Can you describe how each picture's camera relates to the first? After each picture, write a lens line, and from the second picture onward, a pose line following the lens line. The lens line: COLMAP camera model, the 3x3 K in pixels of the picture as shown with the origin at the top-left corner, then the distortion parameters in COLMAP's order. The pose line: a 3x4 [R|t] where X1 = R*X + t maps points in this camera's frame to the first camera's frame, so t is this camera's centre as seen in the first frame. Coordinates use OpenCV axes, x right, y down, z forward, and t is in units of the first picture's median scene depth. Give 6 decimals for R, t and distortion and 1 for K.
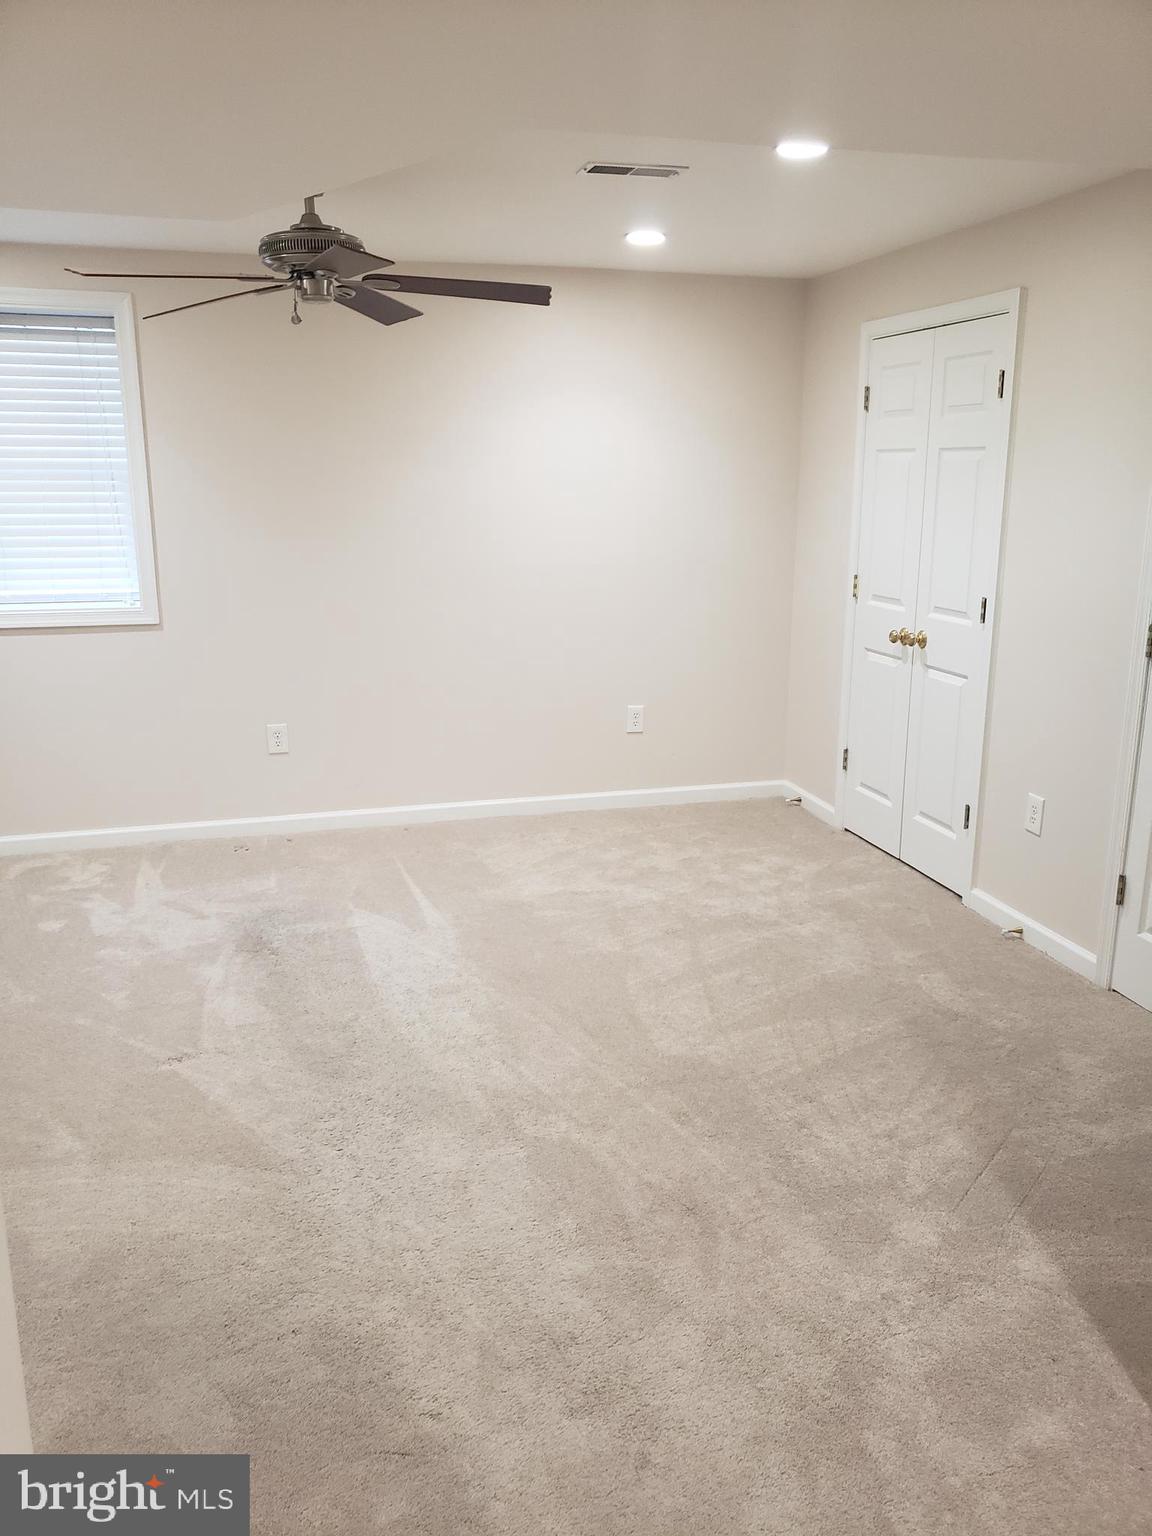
lens RADIAL K [[1205.9, 0, 576.0], [0, 1205.9, 768.0], [0, 0, 1]] dist [-0.000519, 0.042417]
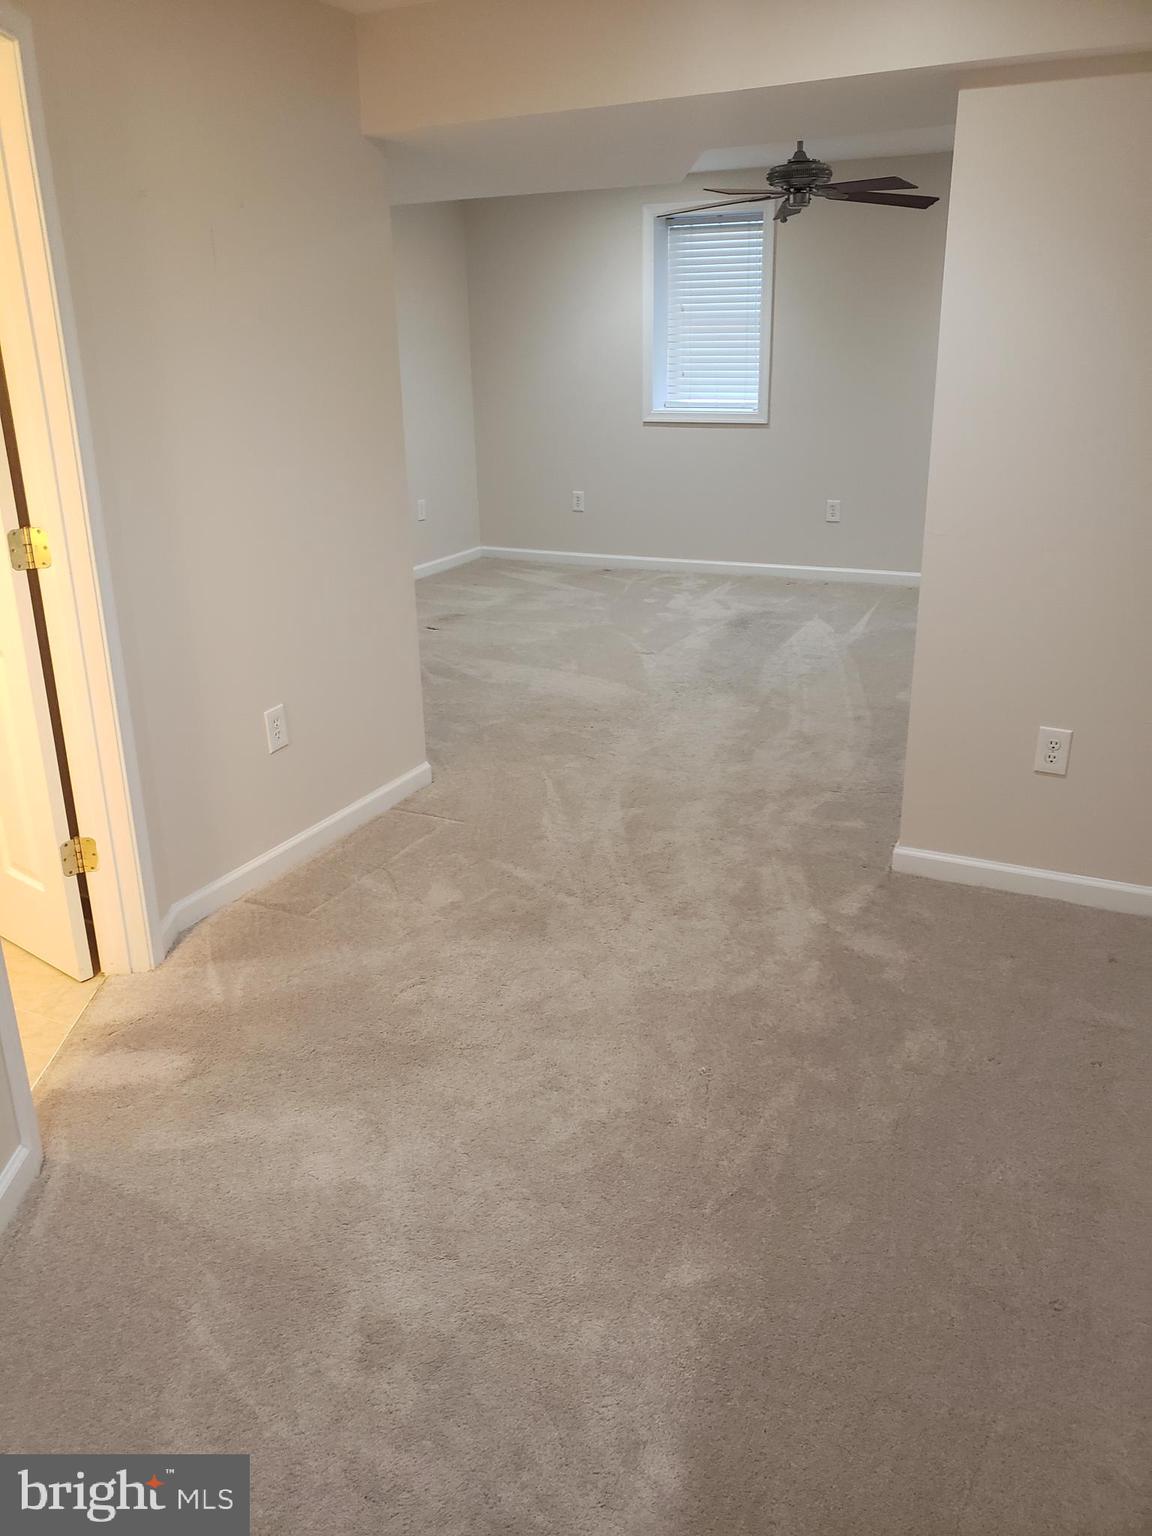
lens RADIAL K [[1205.9, 0, 576.0], [0, 1205.9, 768.0], [0, 0, 1]] dist [-0.000519, 0.042417]
pose [[0.748732, 0.214232, -0.627300, 0.744118], [-0.137492, 0.975946, 0.169192, 0.111851], [0.648457, -0.040430, 0.760177, -0.452015]]
